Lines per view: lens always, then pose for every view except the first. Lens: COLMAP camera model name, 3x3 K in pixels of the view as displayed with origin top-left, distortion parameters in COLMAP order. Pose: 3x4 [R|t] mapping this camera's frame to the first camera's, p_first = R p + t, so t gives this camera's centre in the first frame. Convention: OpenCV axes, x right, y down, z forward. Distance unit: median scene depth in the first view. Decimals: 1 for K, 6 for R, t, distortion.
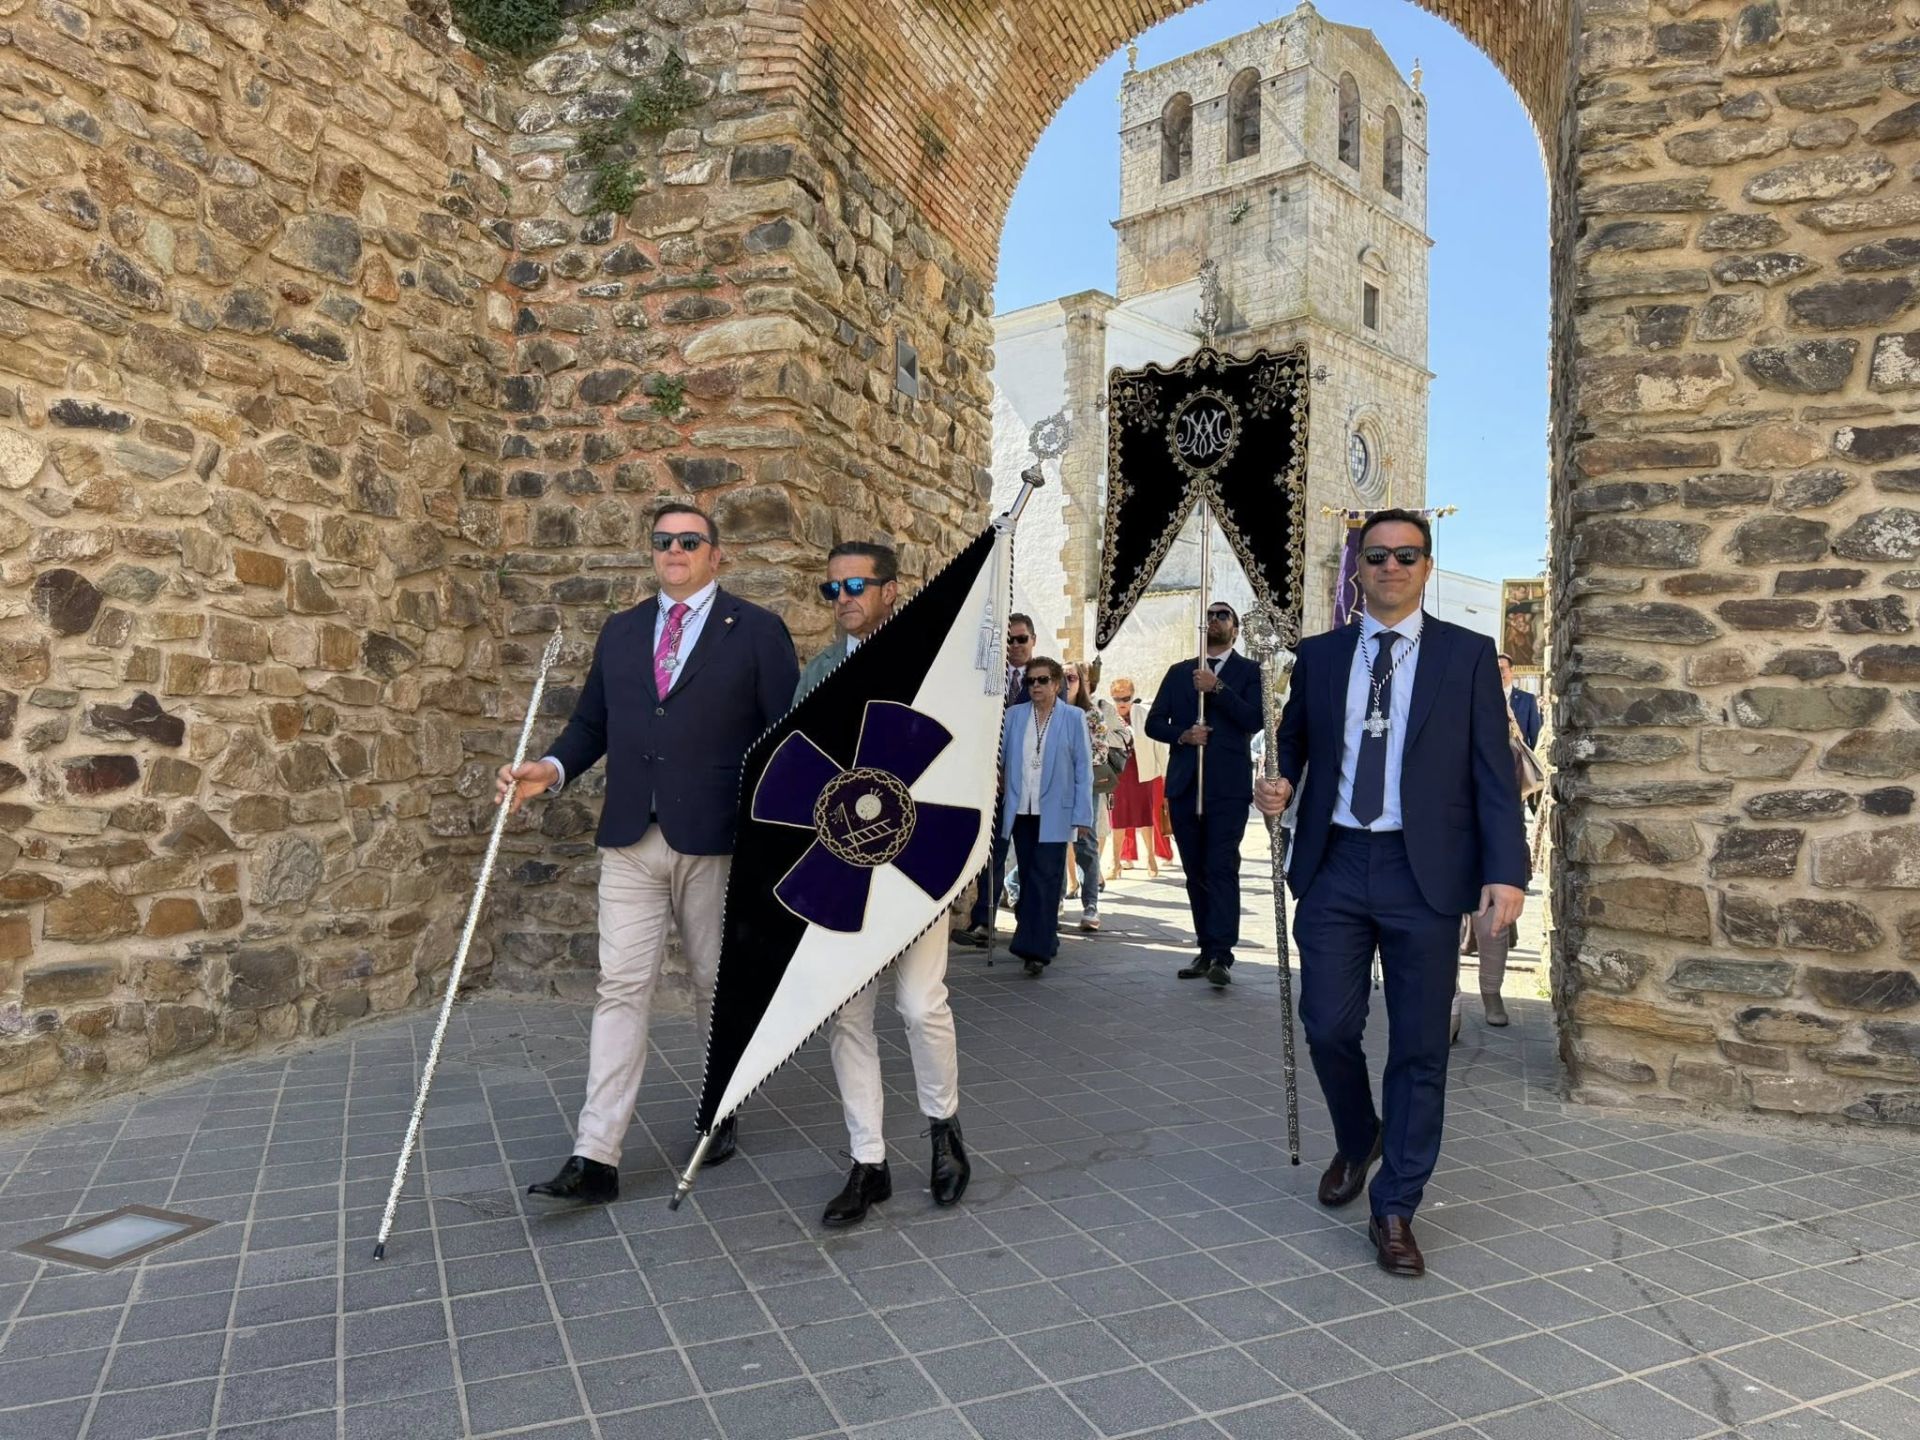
lens RADIAL K [[1401.4, 0, 942.1], [0, 1401.4, 737.0], [0, 0, 1]] dist [0.147146, -0.303914]
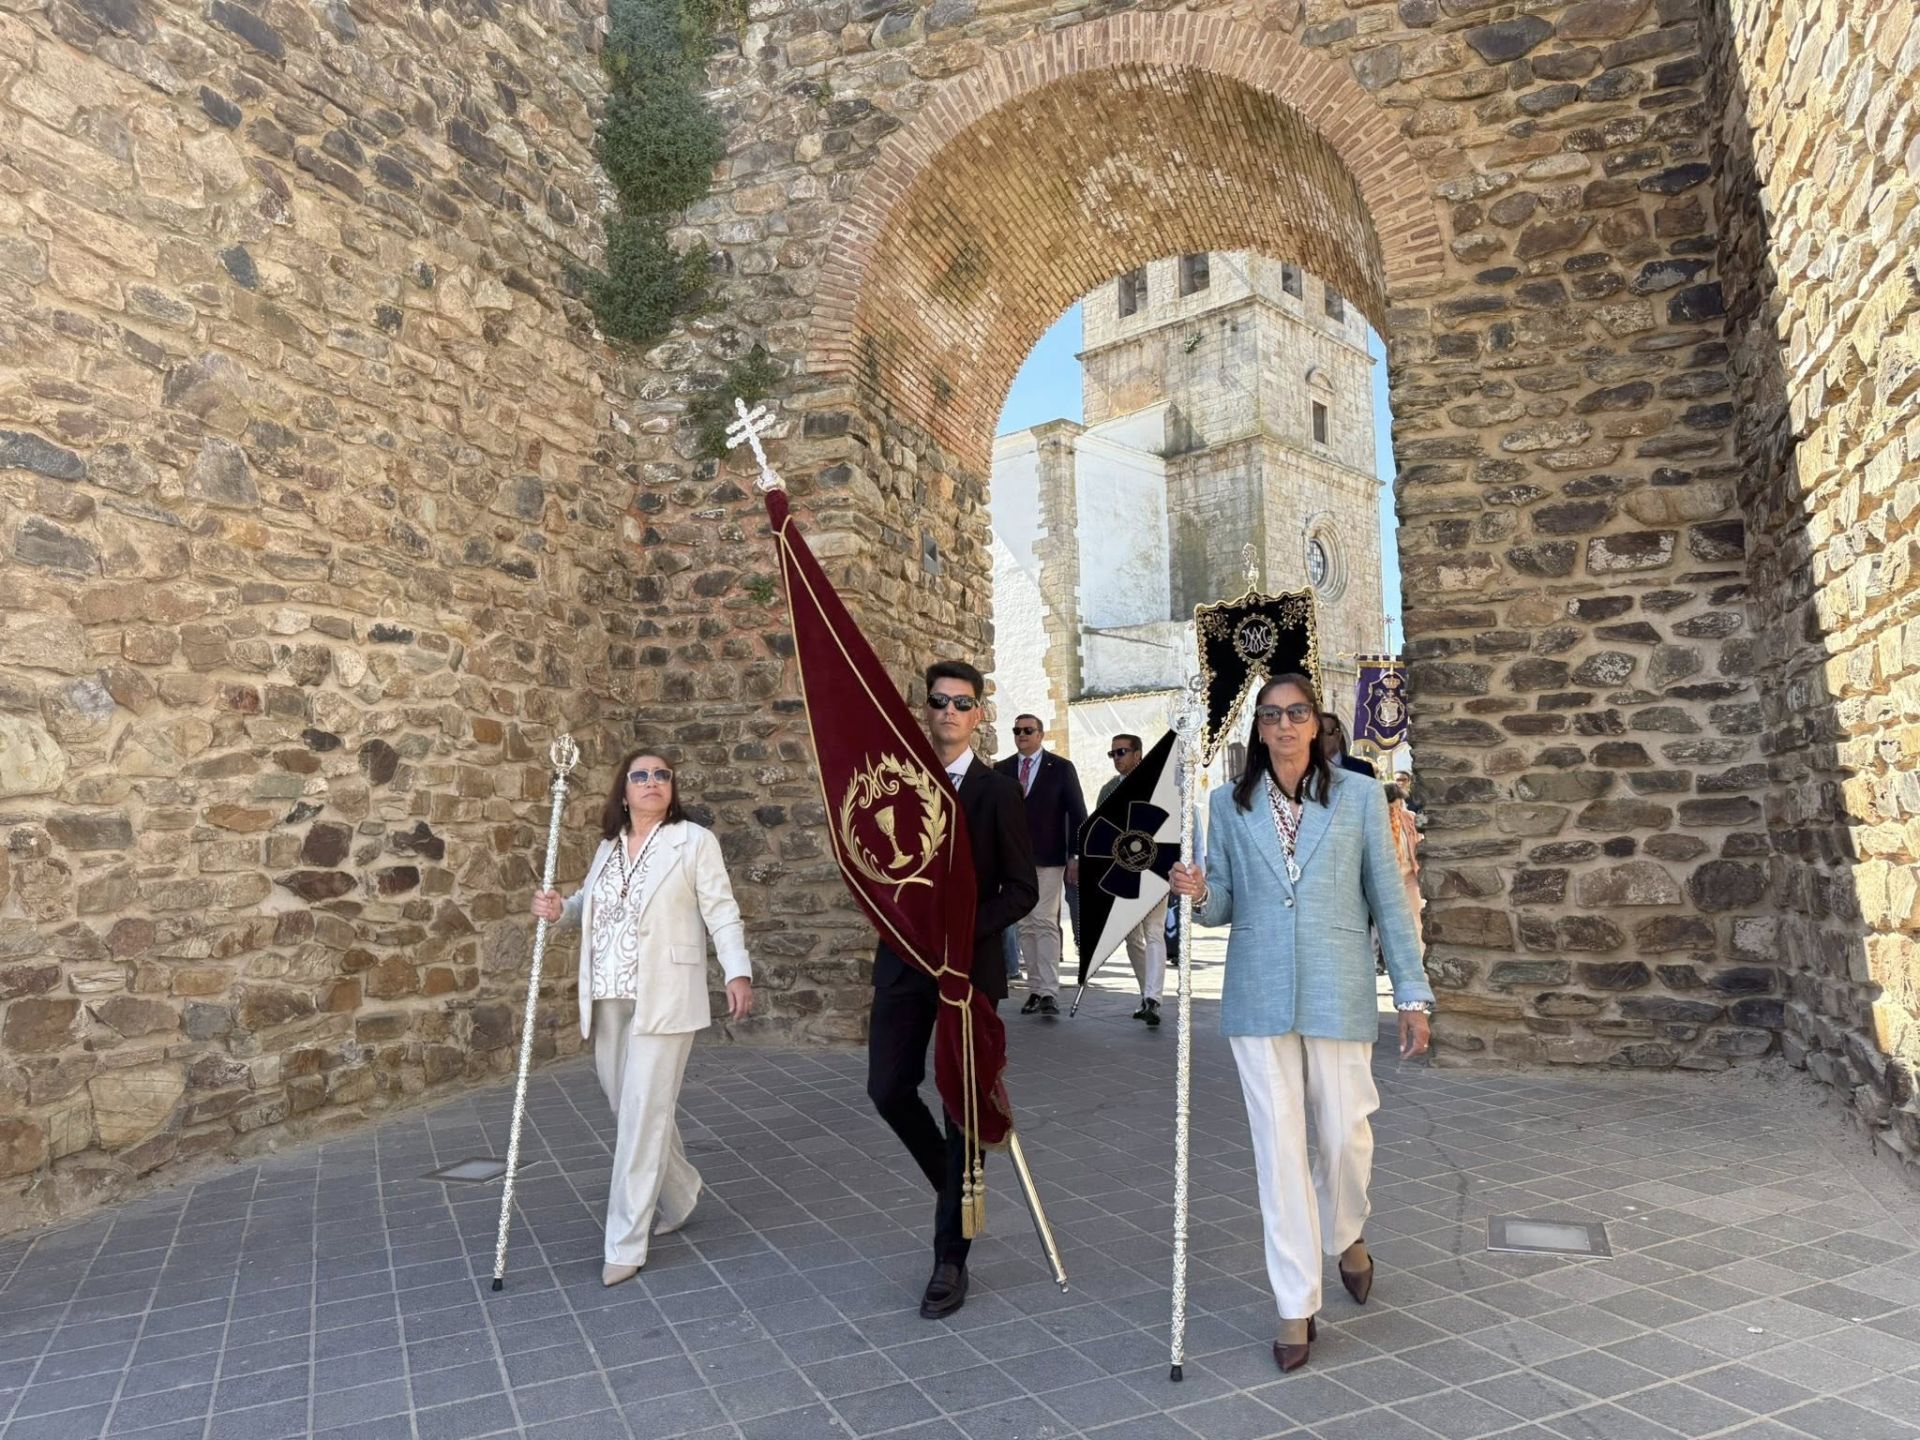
lens RADIAL K [[1437.8, 0, 960.0], [0, 1437.8, 720.0], [0, 0, 1]] dist [0.237114, -0.545865]
pose [[0.998884, -0.038947, 0.026710, -0.043330], [0.041039, 0.995717, -0.082849, 0.008694], [-0.023369, 0.083852, 0.996204, -0.376763]]
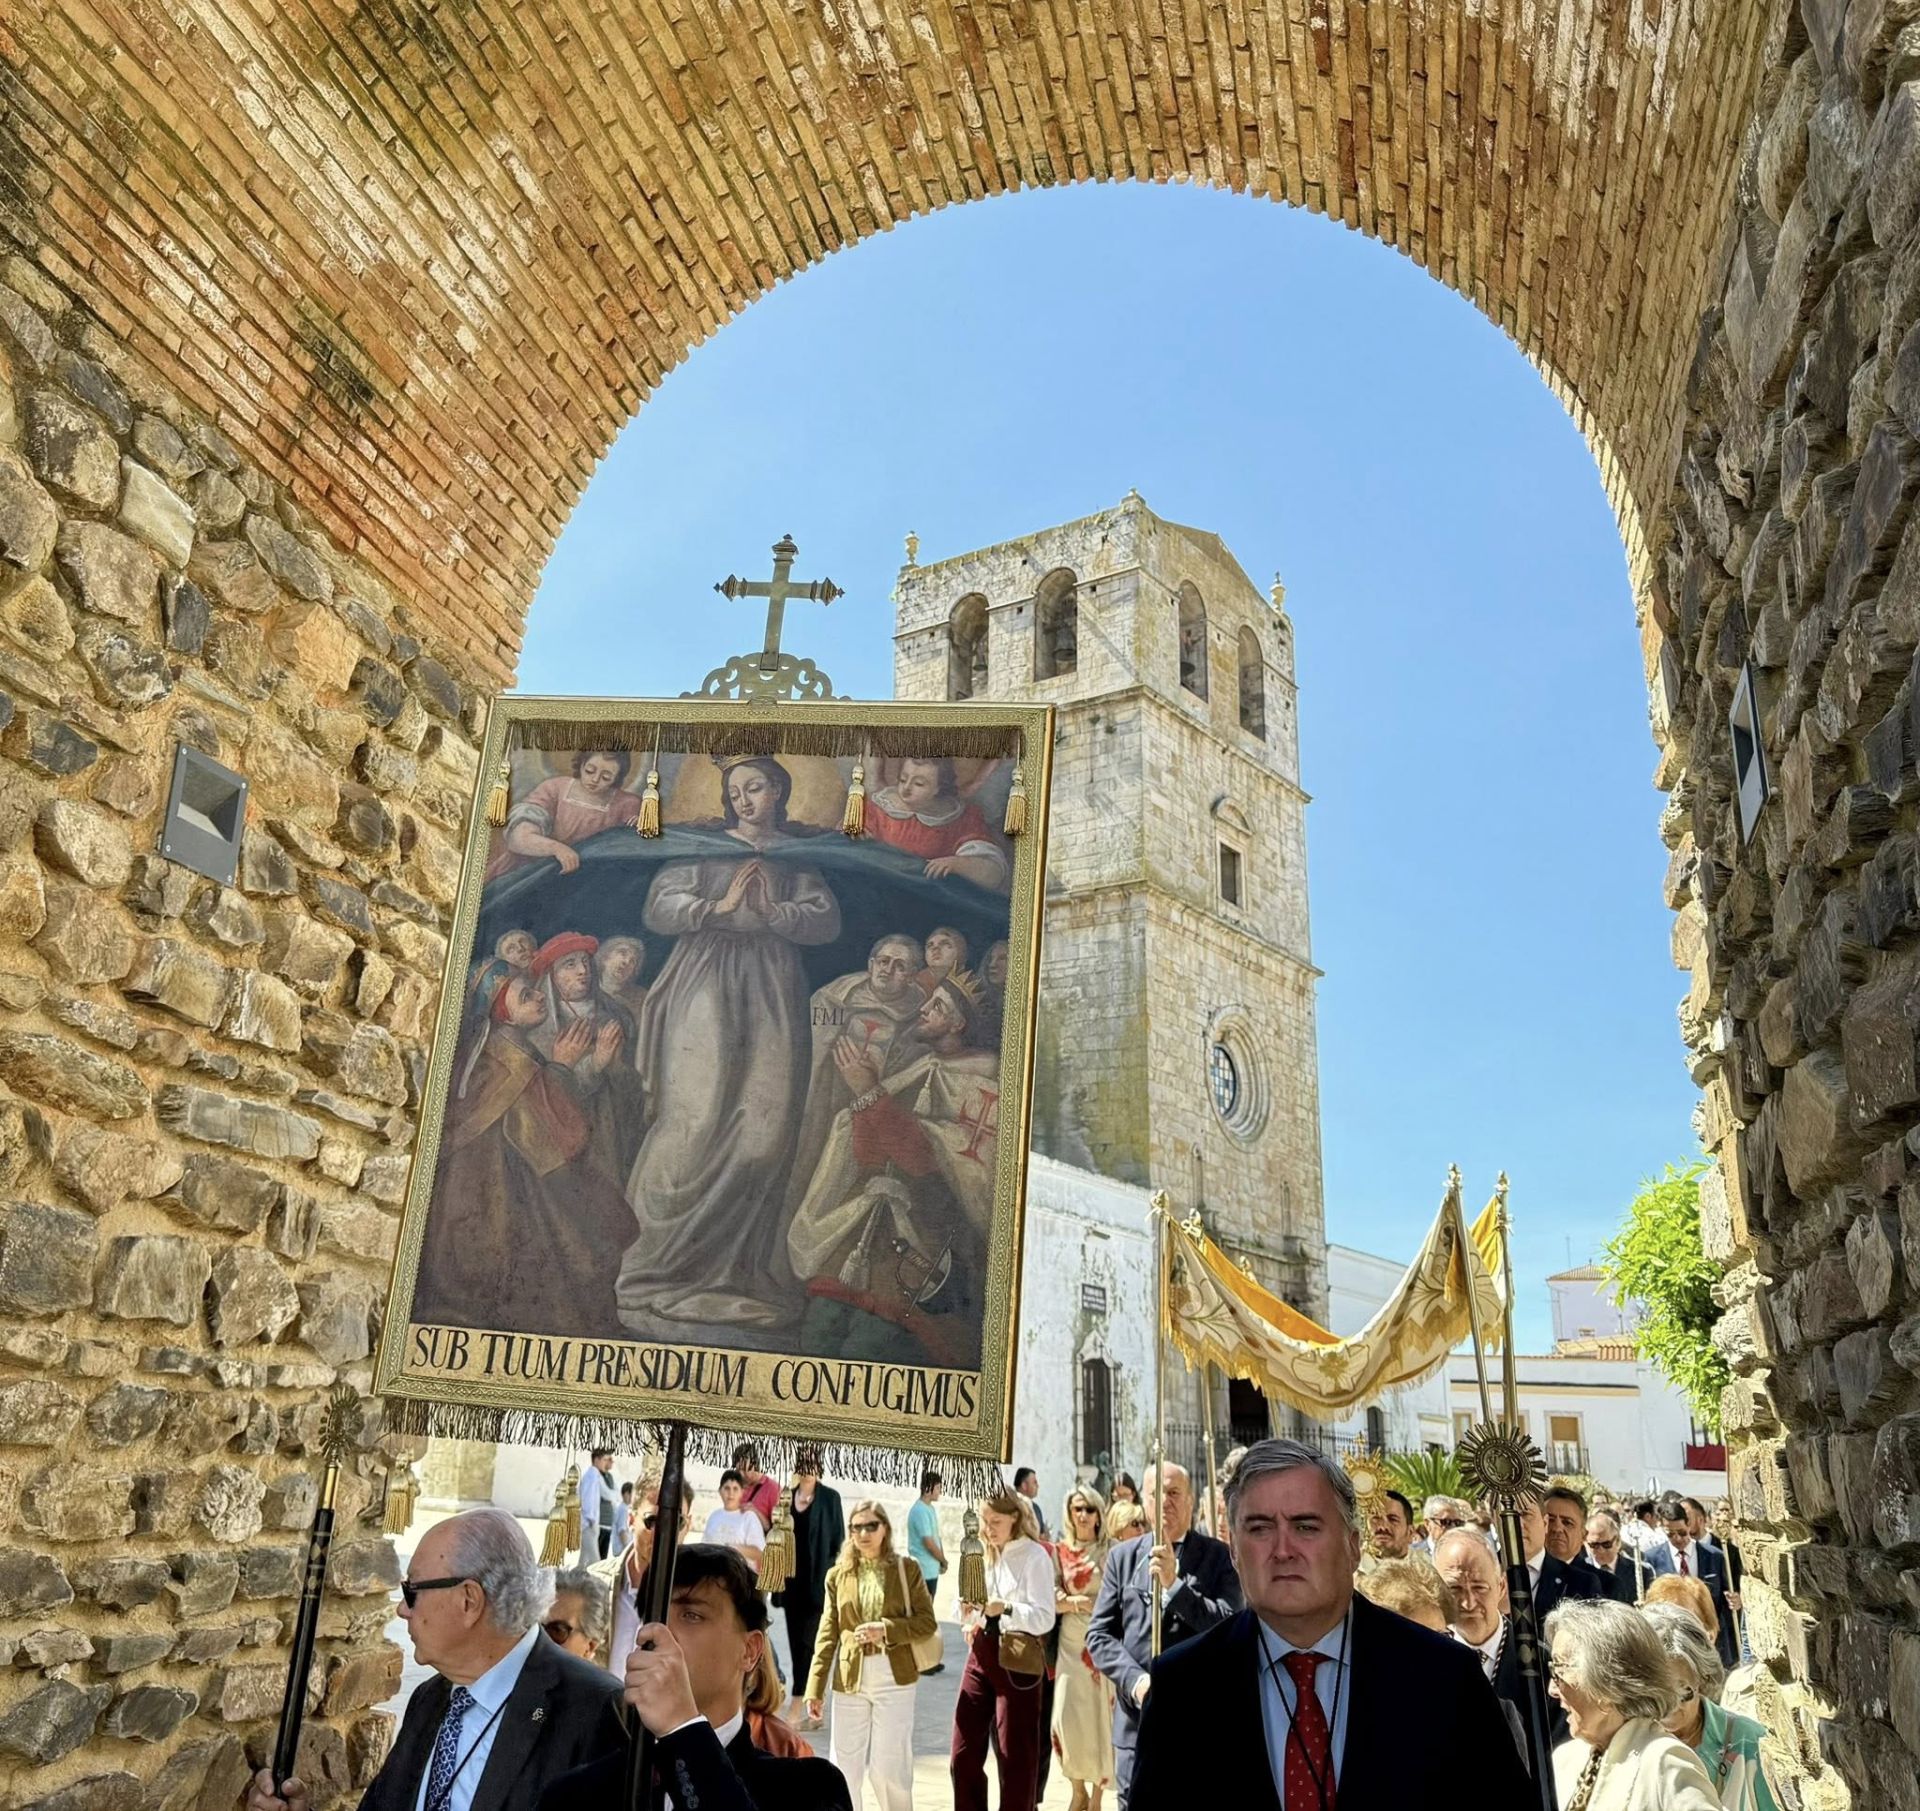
lens RADIAL K [[1858.7, 0, 822.7], [0, 1858.7, 832.0], [0, 0, 1]] dist [0.124930, -0.245107]
pose [[0.996255, 0.054118, 0.067441, 0.133681], [-0.030627, 0.950218, -0.310076, -0.097840], [-0.080864, 0.306849, 0.948317, 0.506064]]
